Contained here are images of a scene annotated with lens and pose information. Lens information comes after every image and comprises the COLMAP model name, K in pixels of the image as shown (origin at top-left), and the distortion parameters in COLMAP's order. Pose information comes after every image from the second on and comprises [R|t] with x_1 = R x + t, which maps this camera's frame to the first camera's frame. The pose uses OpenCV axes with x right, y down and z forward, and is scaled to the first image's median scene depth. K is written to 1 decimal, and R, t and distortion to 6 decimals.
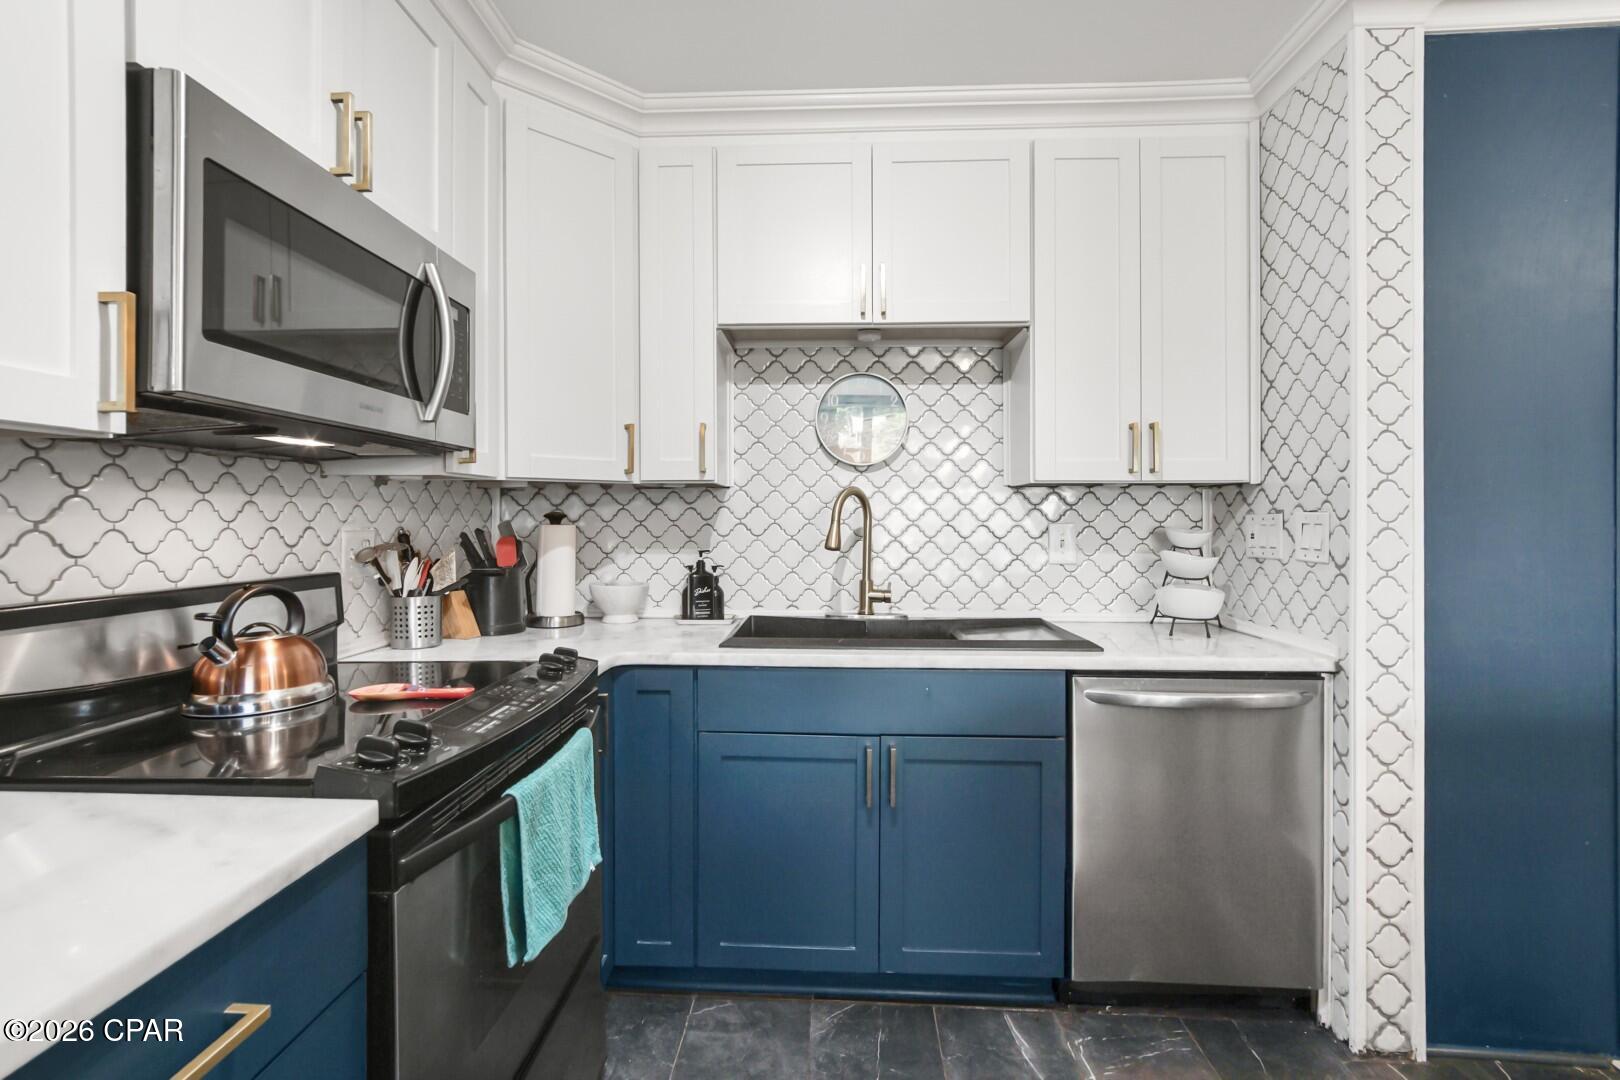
lens RADIAL K [[747.9, 0, 806.6], [0, 747.9, 527.6], [0, 0, 1]] dist [-0.011085, -0.000083]
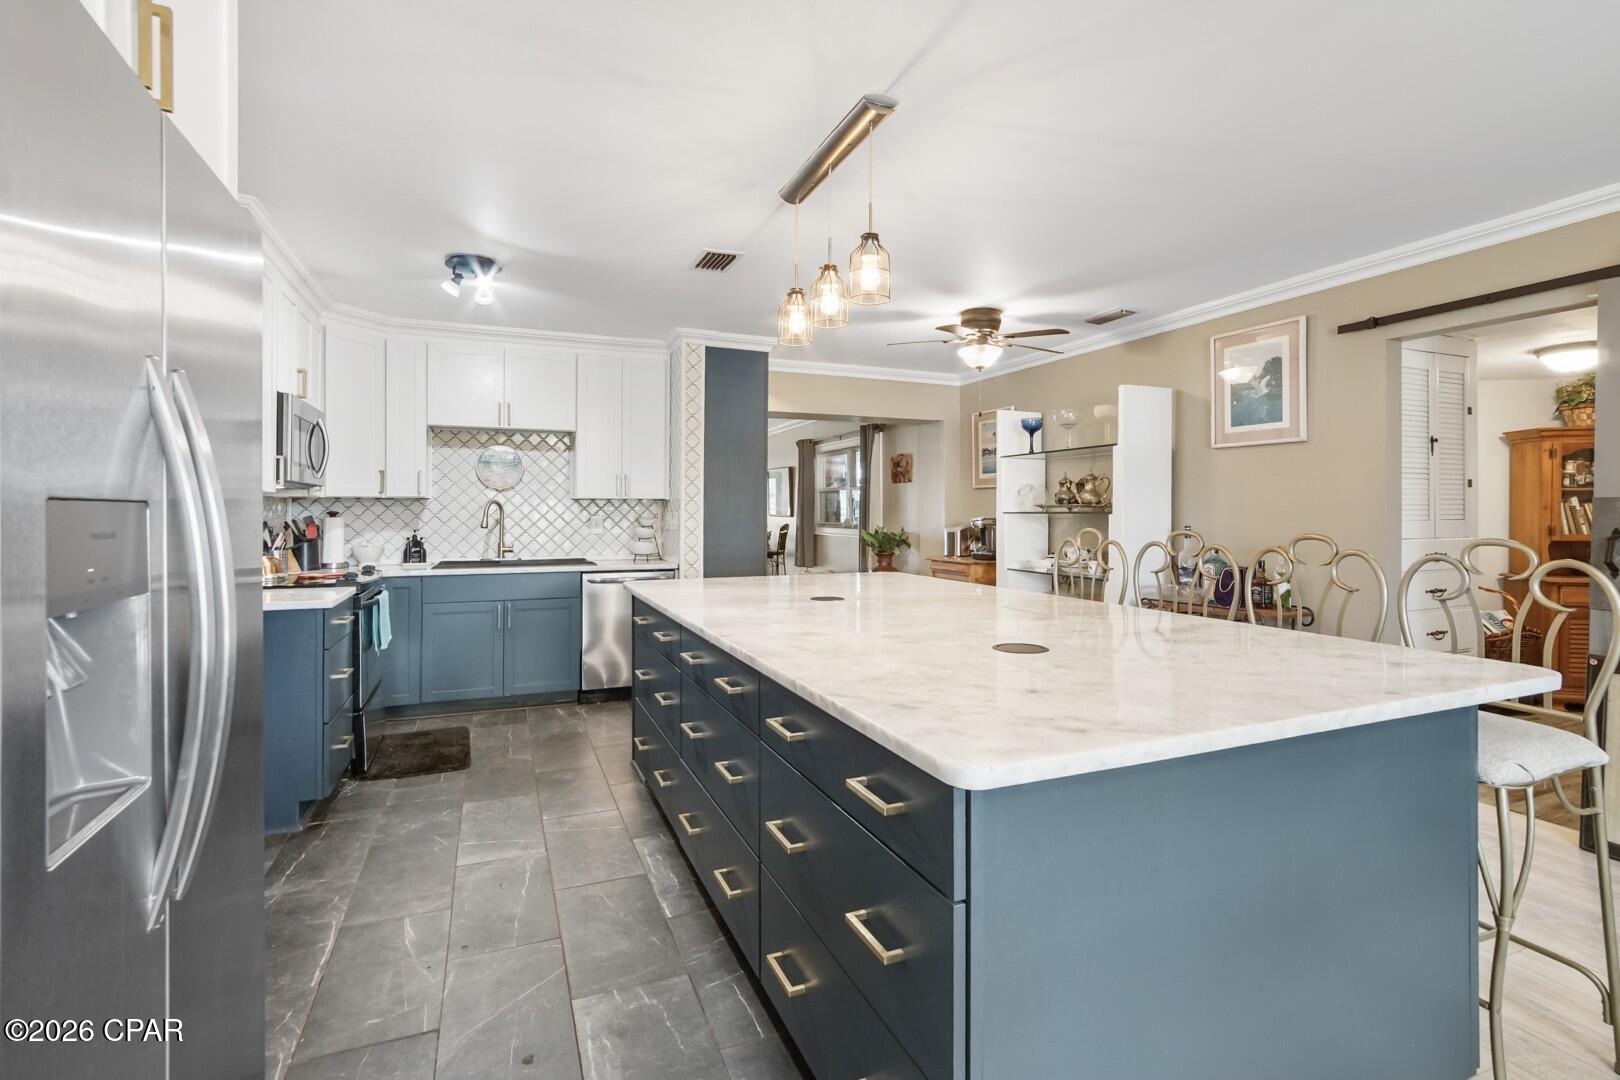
lens RADIAL K [[747.9, 0, 810.7], [0, 747.9, 503.8], [0, 0, 1]] dist [-0.011085, -0.000083]
pose [[0.904801, 0.004314, 0.425813, -0.029781], [0.006795, 0.999675, -0.024567, 0.017218], [-0.425781, 0.025121, 0.904478, -1.318921]]
